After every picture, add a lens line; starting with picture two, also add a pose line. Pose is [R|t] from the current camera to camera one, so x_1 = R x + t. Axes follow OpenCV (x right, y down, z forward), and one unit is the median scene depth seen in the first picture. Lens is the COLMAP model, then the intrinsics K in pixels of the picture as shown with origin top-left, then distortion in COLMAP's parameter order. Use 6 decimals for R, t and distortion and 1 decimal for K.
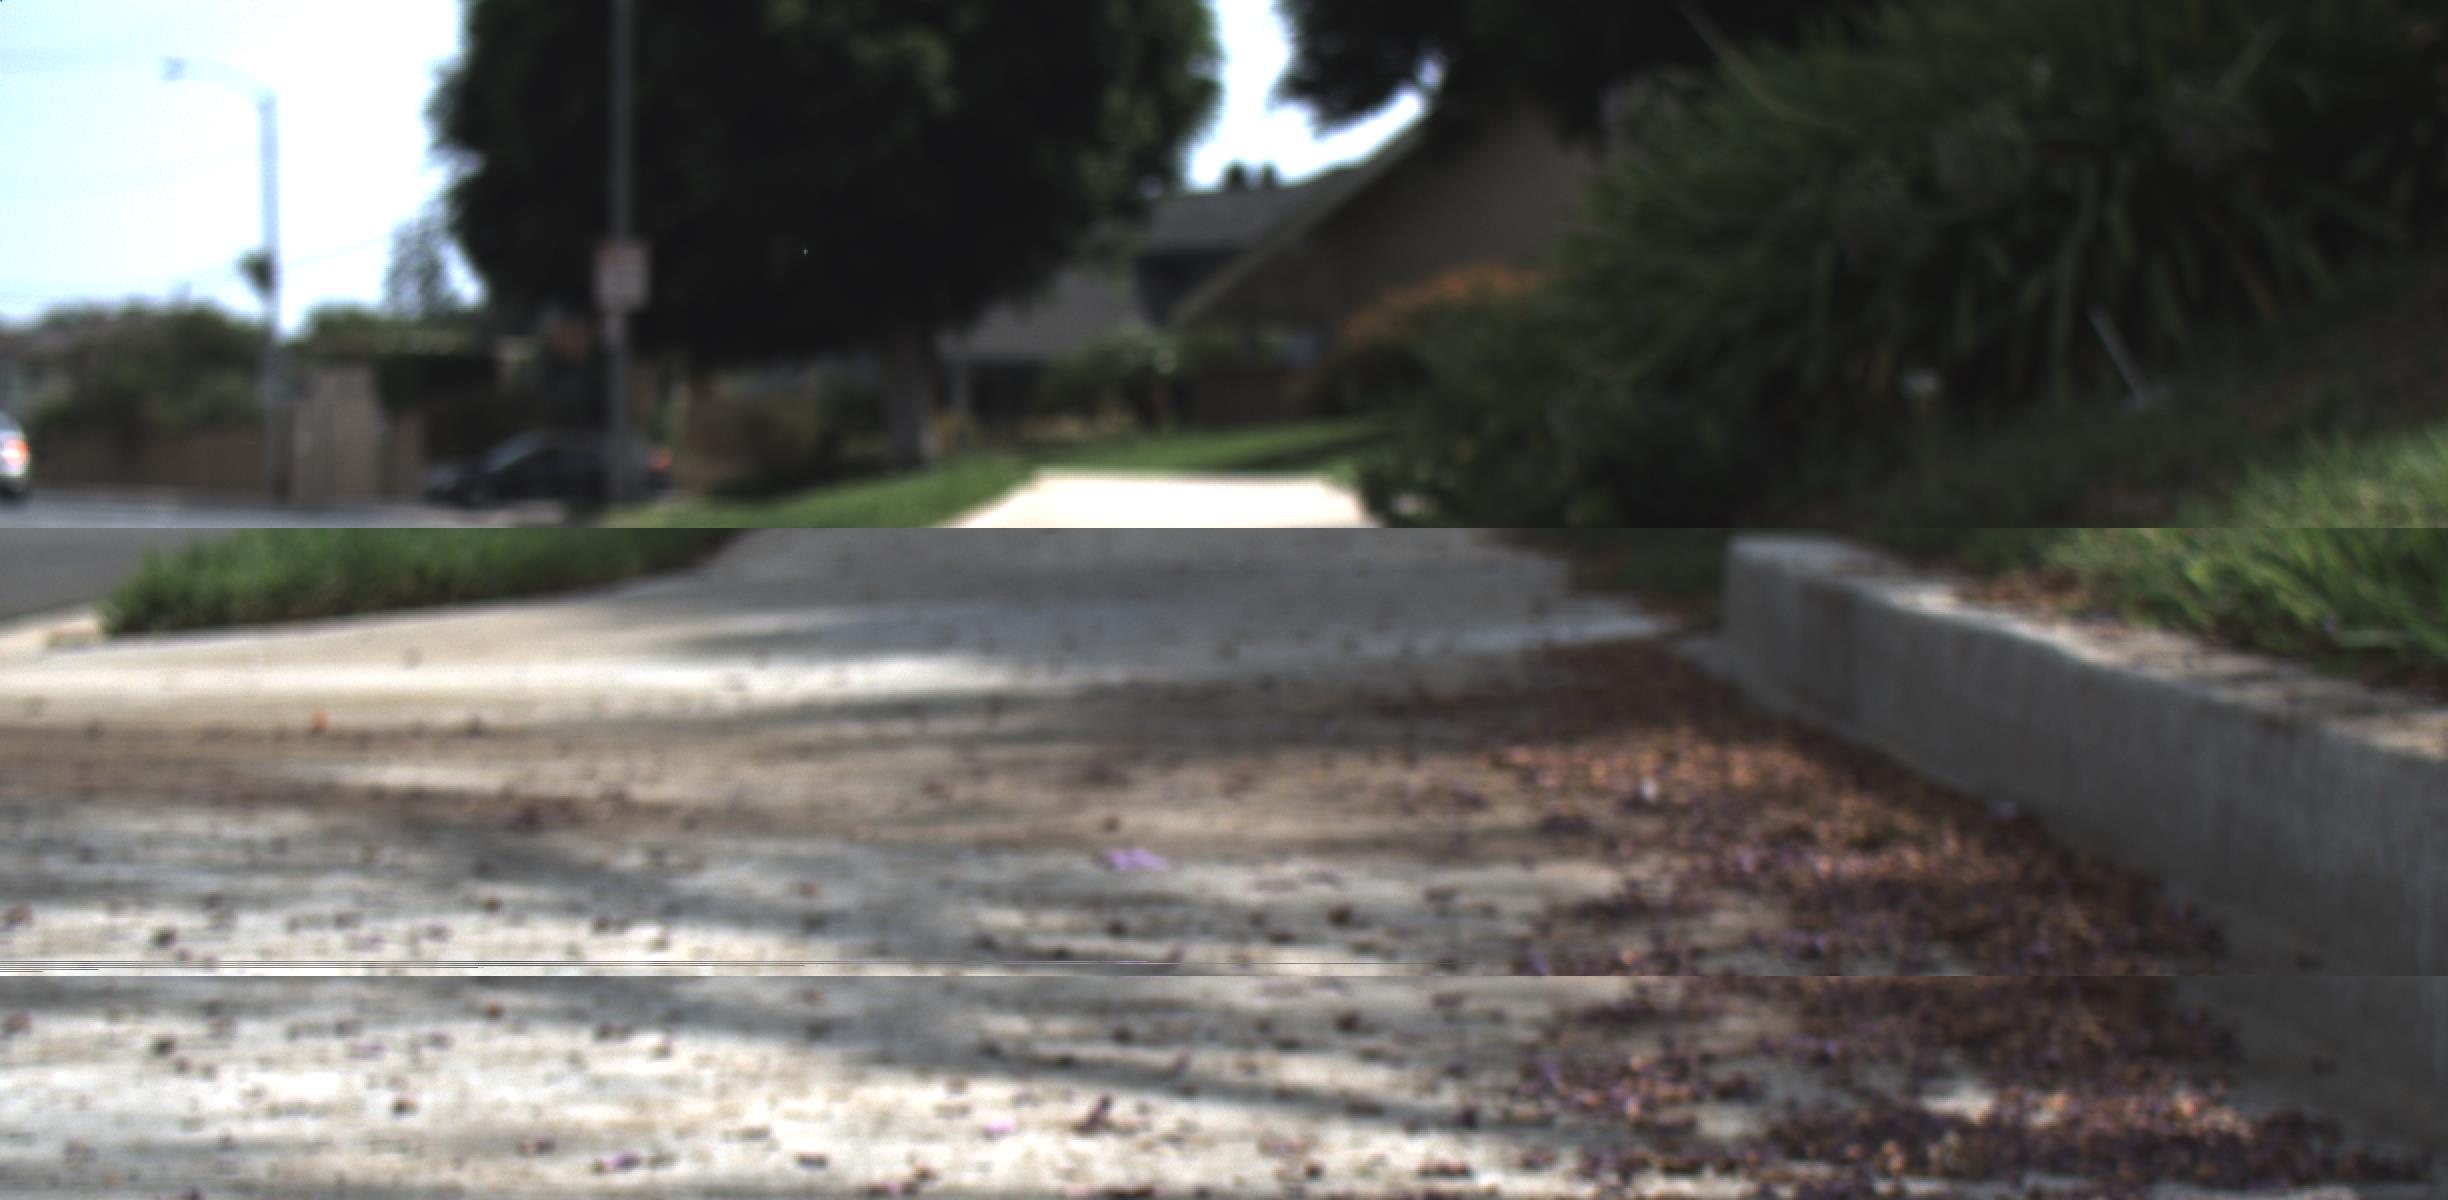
lens RADIAL K [[5086.8, 0, 1224.0], [0, 5086.8, 600.0], [0, 0, 1]] dist [-0.234406, 4.229585]
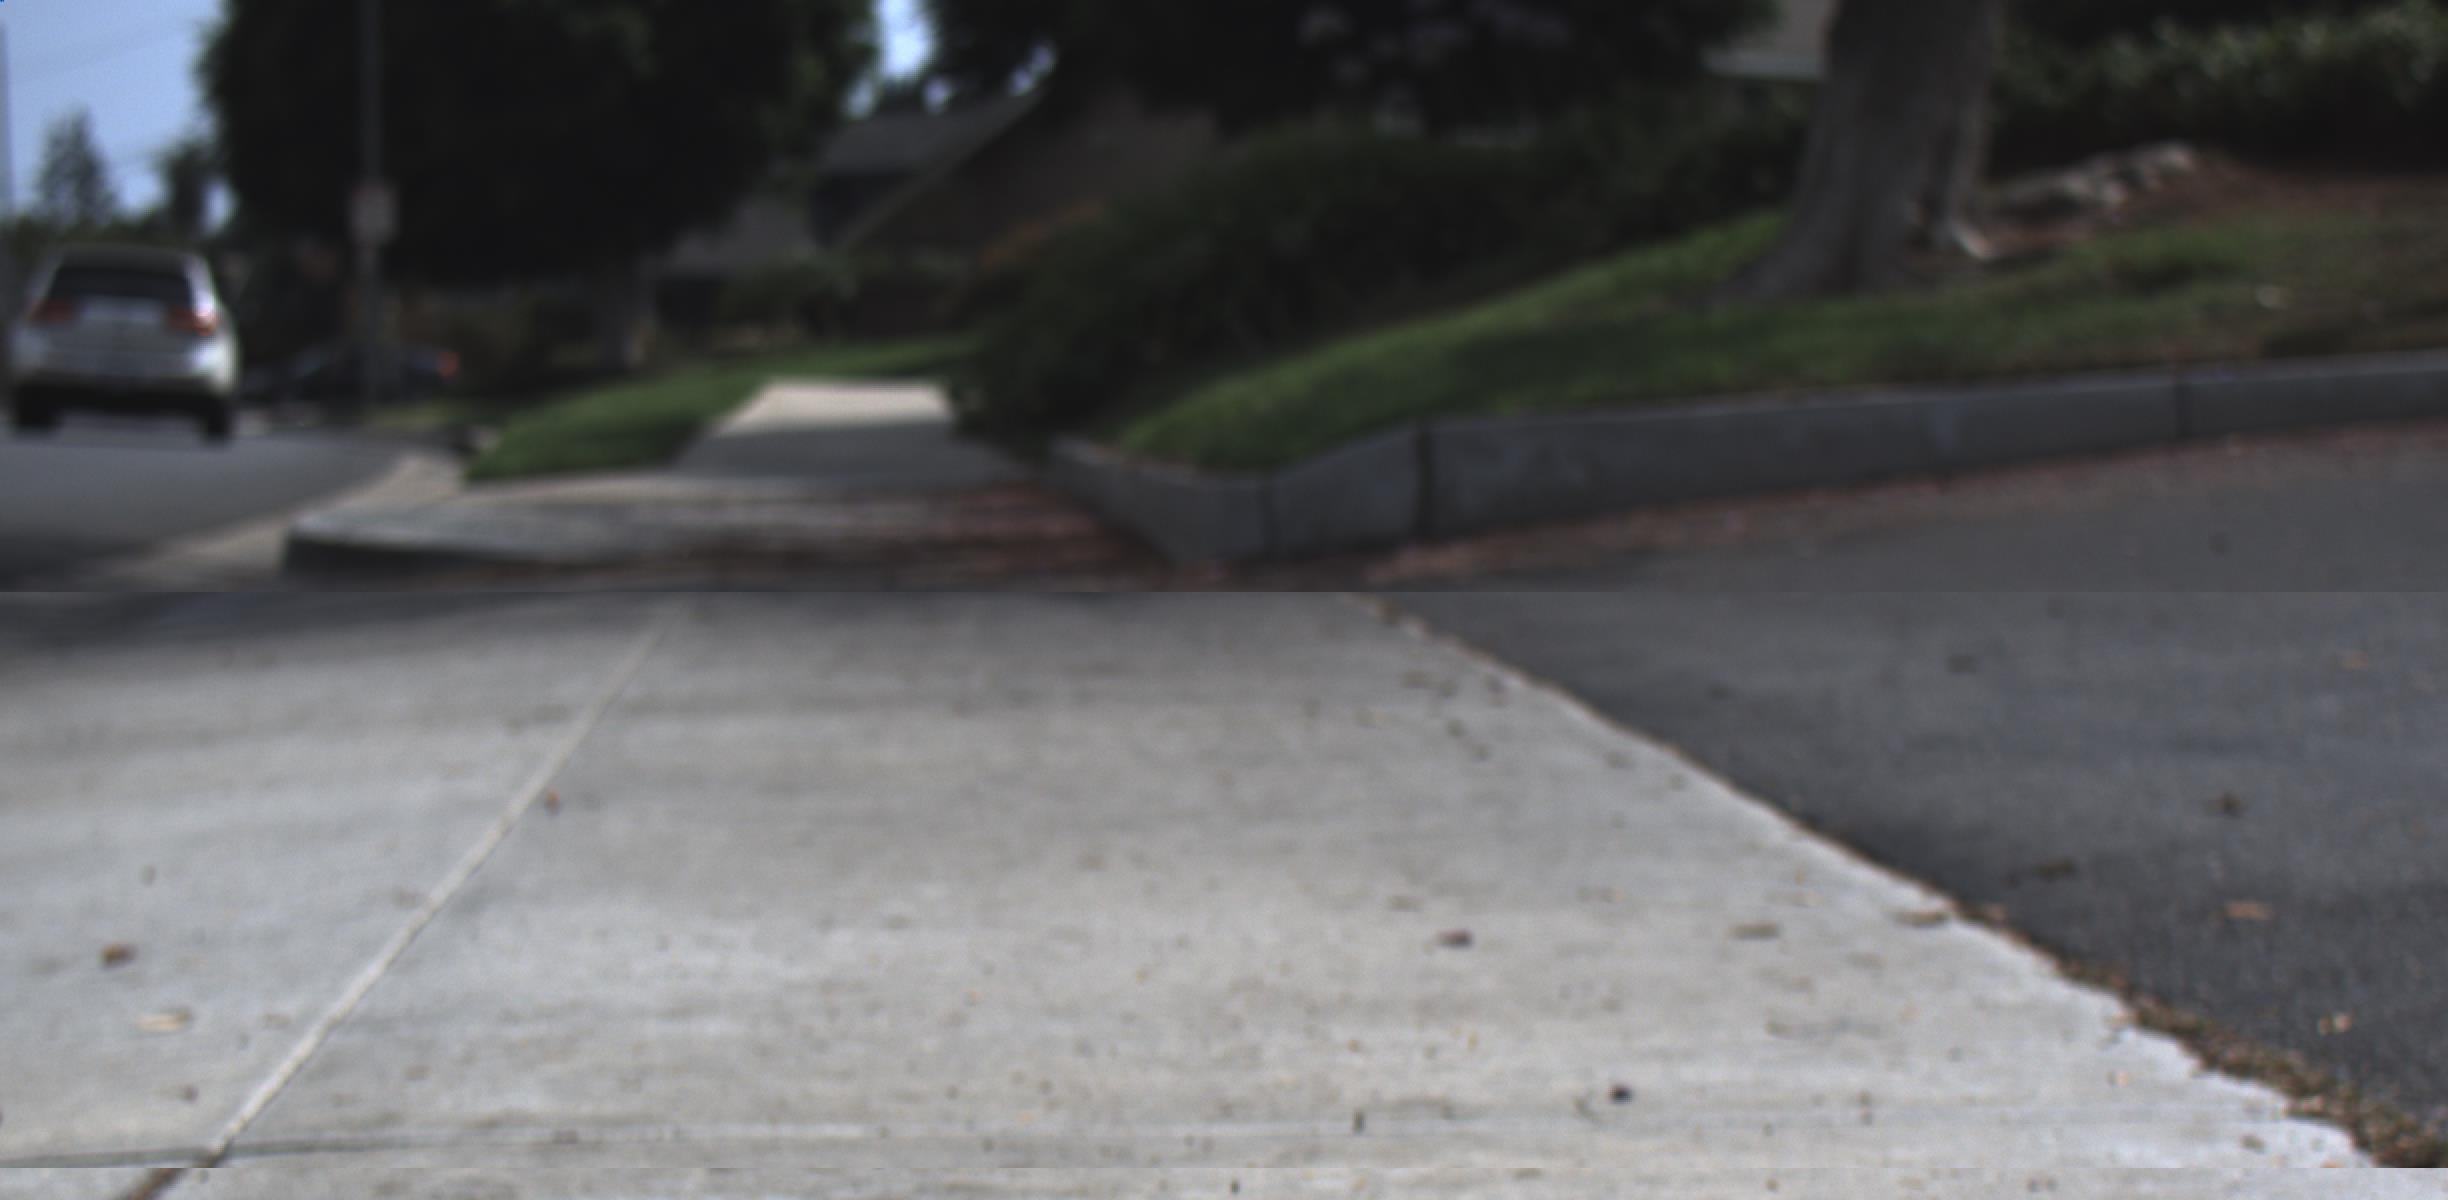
lens RADIAL K [[5086.8, 0, 1224.0], [0, 5086.8, 600.0], [0, 0, 1]] dist [-0.234406, 4.229585]
pose [[0.997748, -0.011274, 0.066124, 0.000327], [0.009900, 0.999729, 0.021081, 0.003376], [-0.066344, -0.020379, 0.997589, -0.187178]]
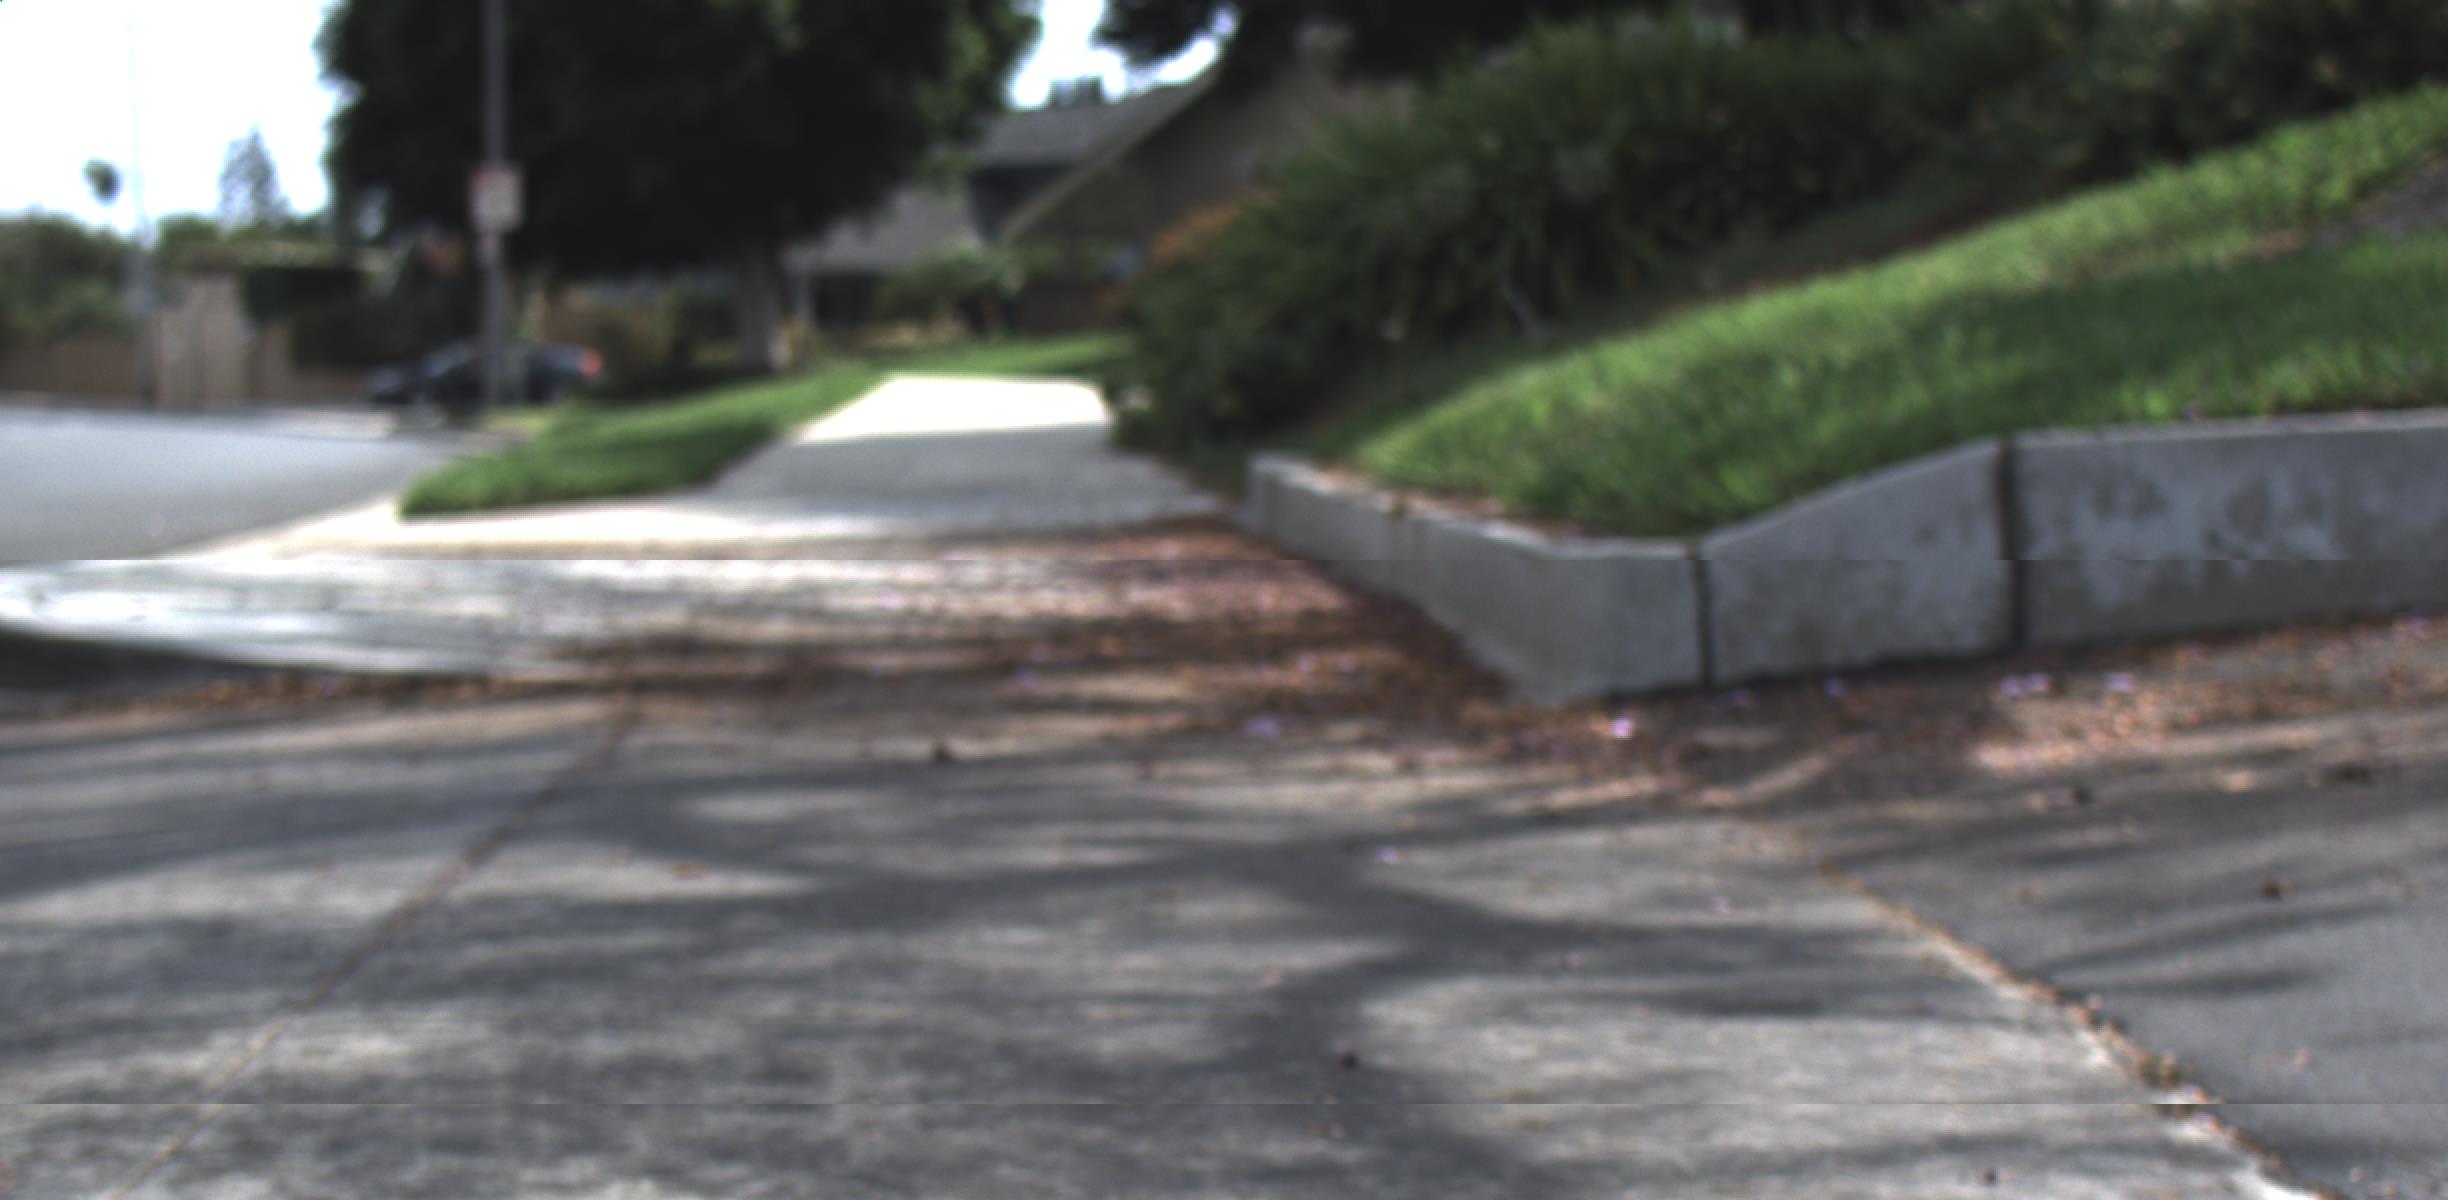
lens RADIAL K [[5086.8, 0, 1224.0], [0, 5086.8, 600.0], [0, 0, 1]] dist [-0.234406, 4.229585]
pose [[0.999463, -0.005496, 0.032299, 0.002348], [0.004865, 0.999796, 0.019587, 0.001993], [-0.032400, -0.019419, 0.999286, -0.094696]]
